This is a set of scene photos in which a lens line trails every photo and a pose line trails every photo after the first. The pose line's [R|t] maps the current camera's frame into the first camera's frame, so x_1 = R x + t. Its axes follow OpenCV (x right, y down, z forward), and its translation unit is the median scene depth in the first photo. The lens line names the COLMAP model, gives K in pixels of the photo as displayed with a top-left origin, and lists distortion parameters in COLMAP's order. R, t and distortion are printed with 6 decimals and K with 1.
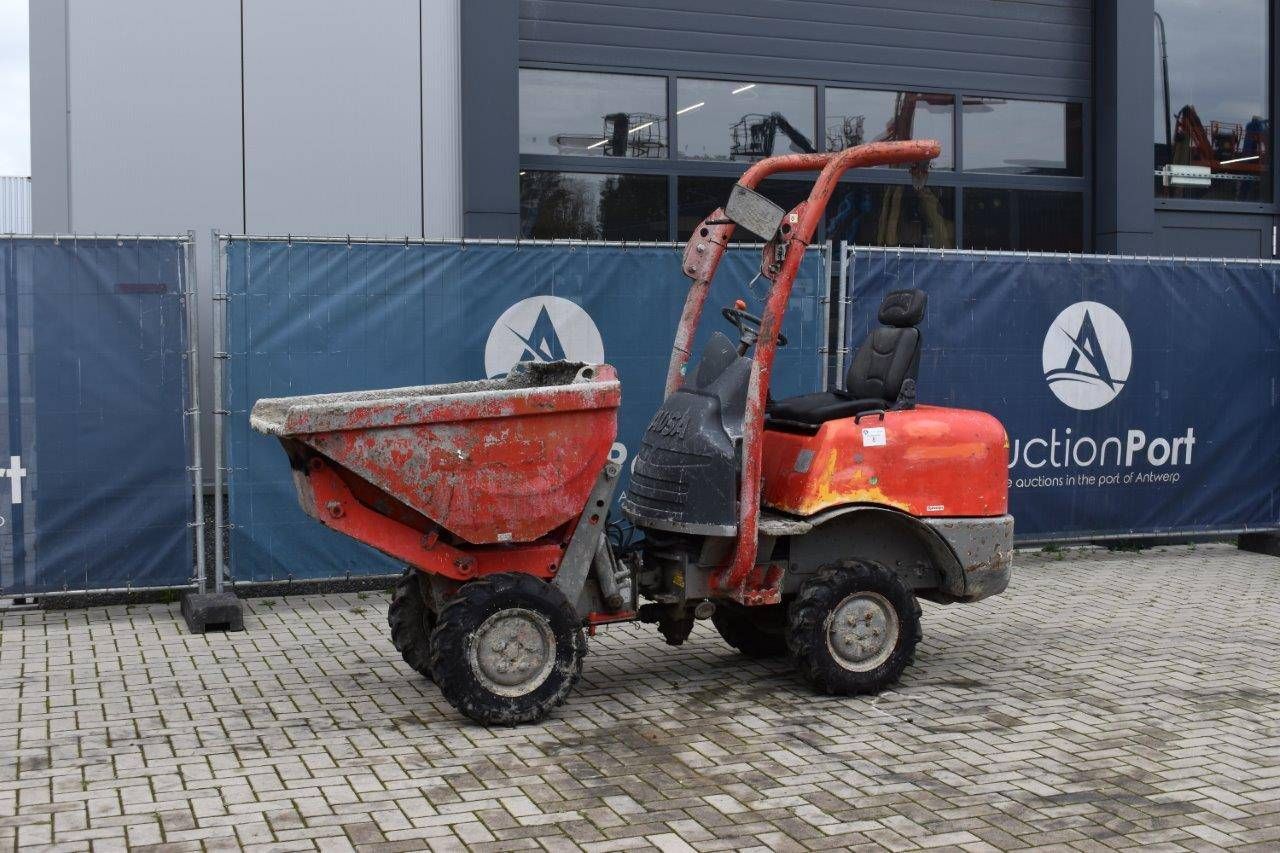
lens RADIAL K [[1511.8, 0, 649.0], [0, 1511.8, 426.8], [0, 0, 1]] dist [-0.059214, 0.008842]
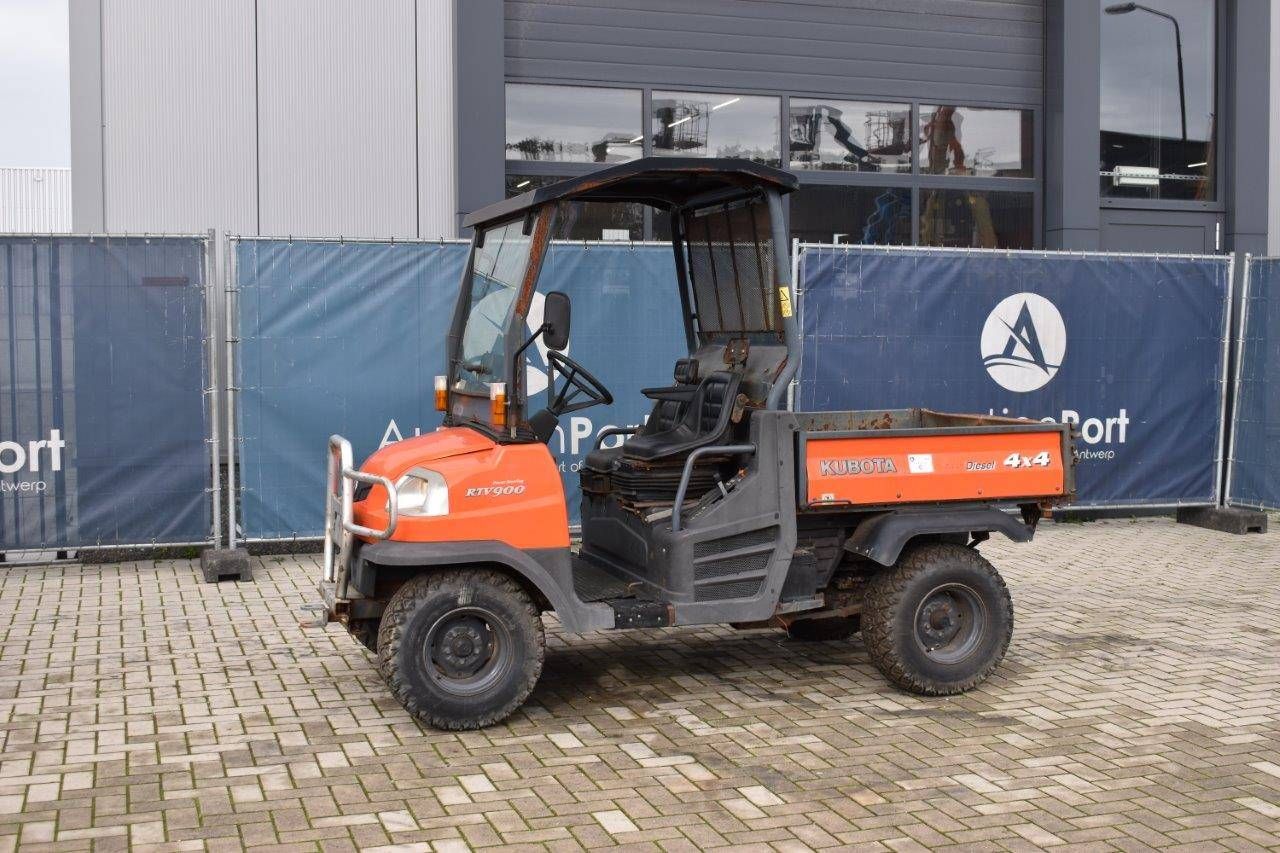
lens RADIAL K [[1477.9, 0, 645.0], [0, 1477.9, 429.5], [0, 0, 1]] dist [-0.062700, -0.003231]
pose [[0.999397, 0.004256, -0.034472, 0.064792], [-0.003872, 0.999930, 0.011206, 0.006287], [0.034517, -0.011066, 0.999343, -0.102550]]
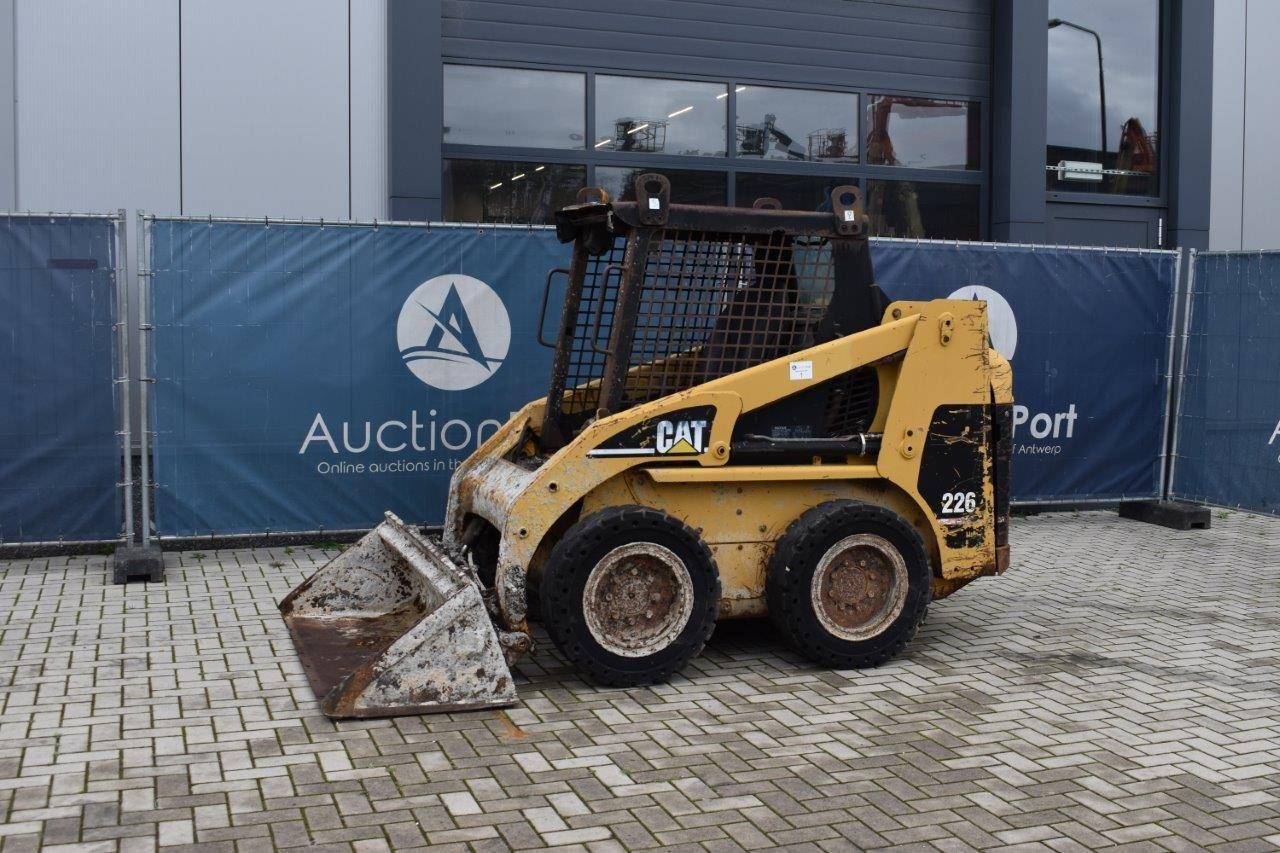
lens RADIAL K [[1341.9, 0, 640.0], [0, 1341.9, 426.5], [0, 0, 1]] dist [-0.072158, 0.000290]
pose [[0.999890, 0.011677, -0.009193, 0.077614], [-0.011464, 0.999672, 0.022880, -0.001989], [0.009457, -0.022772, 0.999696, 0.050026]]
